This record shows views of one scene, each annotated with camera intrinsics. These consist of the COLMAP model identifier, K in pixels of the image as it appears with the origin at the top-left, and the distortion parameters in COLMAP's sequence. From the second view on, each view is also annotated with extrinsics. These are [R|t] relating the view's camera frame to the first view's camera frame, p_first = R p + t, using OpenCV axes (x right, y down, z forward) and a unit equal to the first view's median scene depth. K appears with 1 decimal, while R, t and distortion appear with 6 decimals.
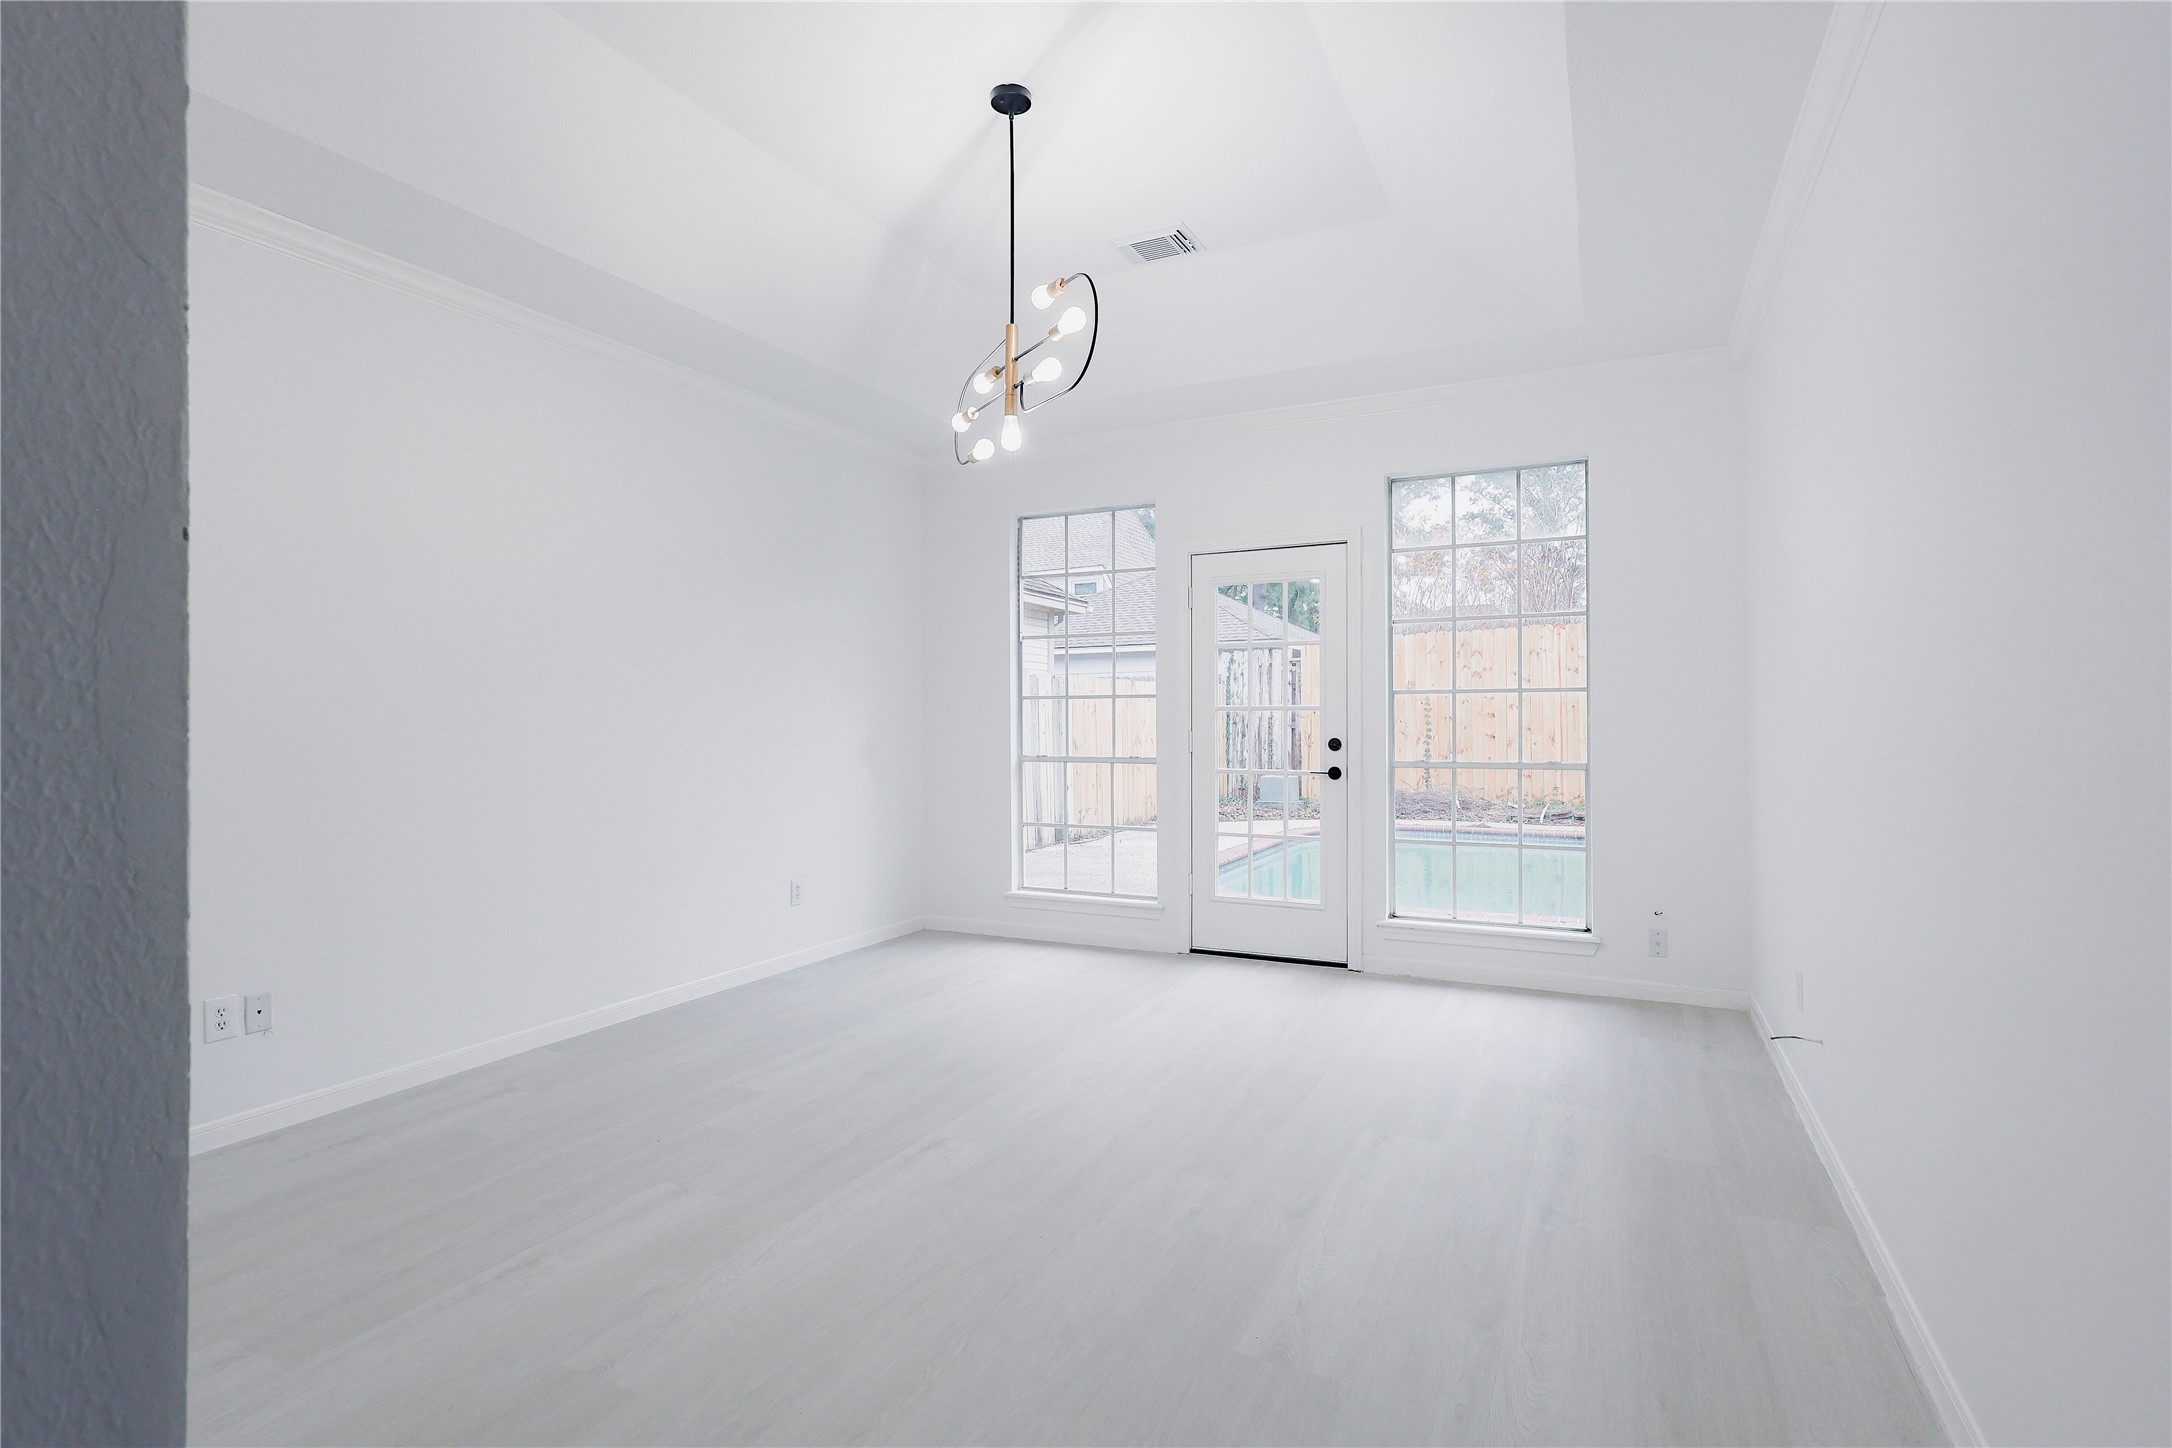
lens RADIAL K [[1054.2, 0, 1089.5], [0, 1054.2, 722.2], [0, 0, 1]] dist [0.000948, -0.000364]
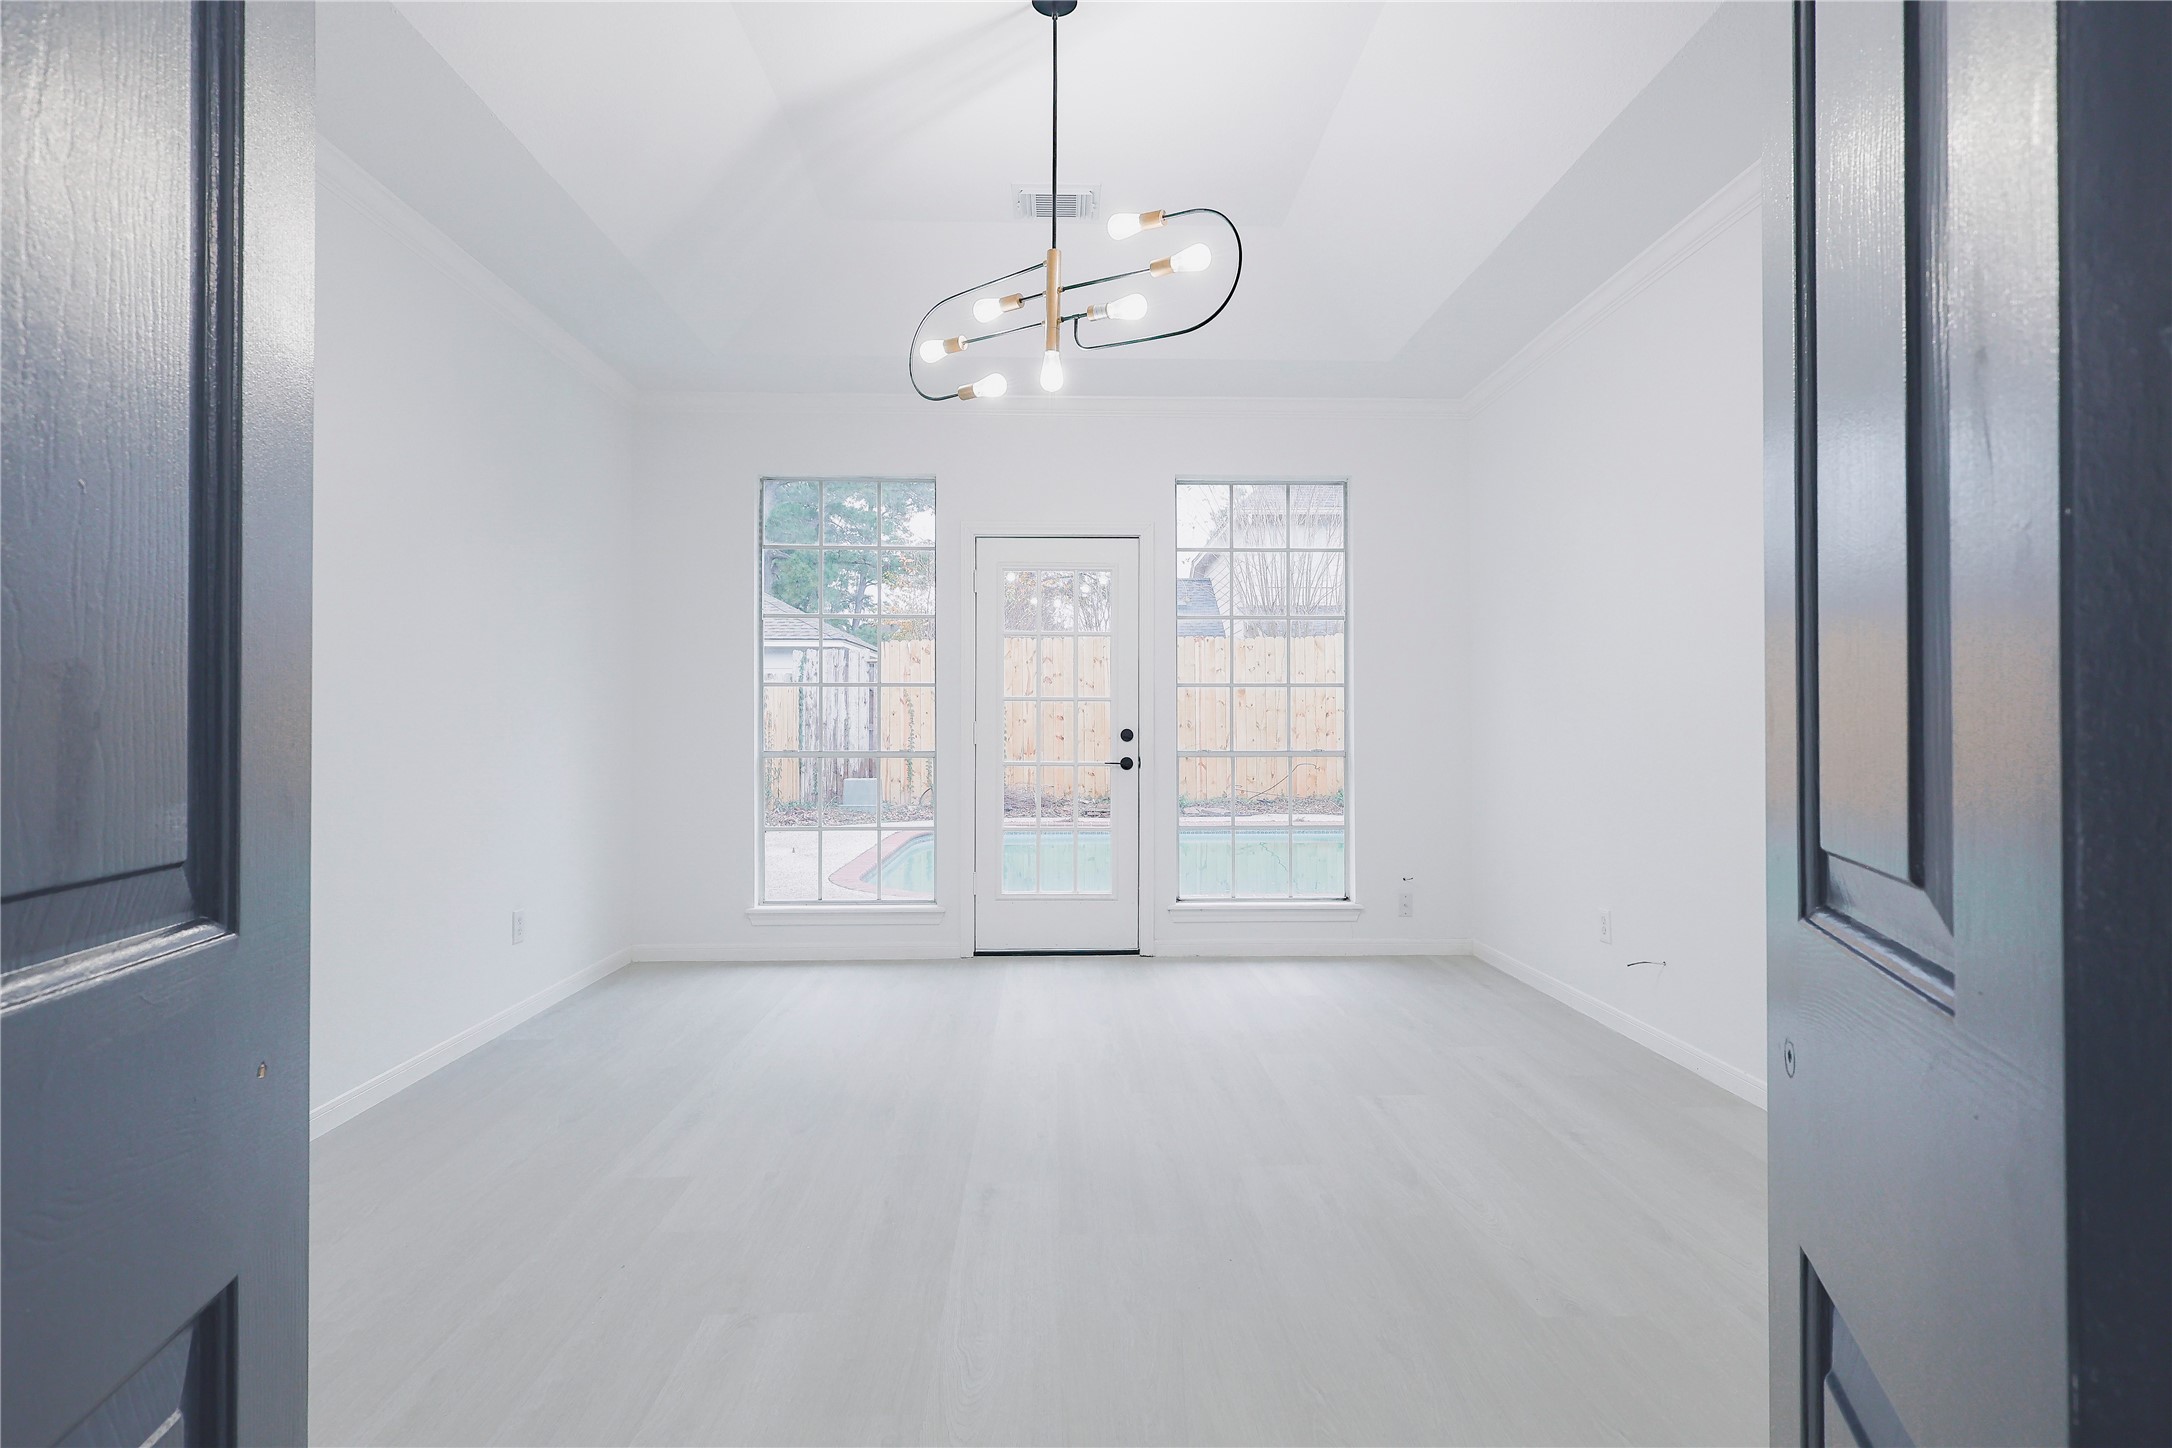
lens RADIAL K [[1054.2, 0, 1089.5], [0, 1054.2, 722.2], [0, 0, 1]] dist [0.000948, -0.000364]
pose [[0.883358, 0.005622, 0.468665, -0.277833], [-0.002344, 0.999969, -0.007576, 0.016554], [-0.468693, 0.005593, 0.883344, 0.123160]]
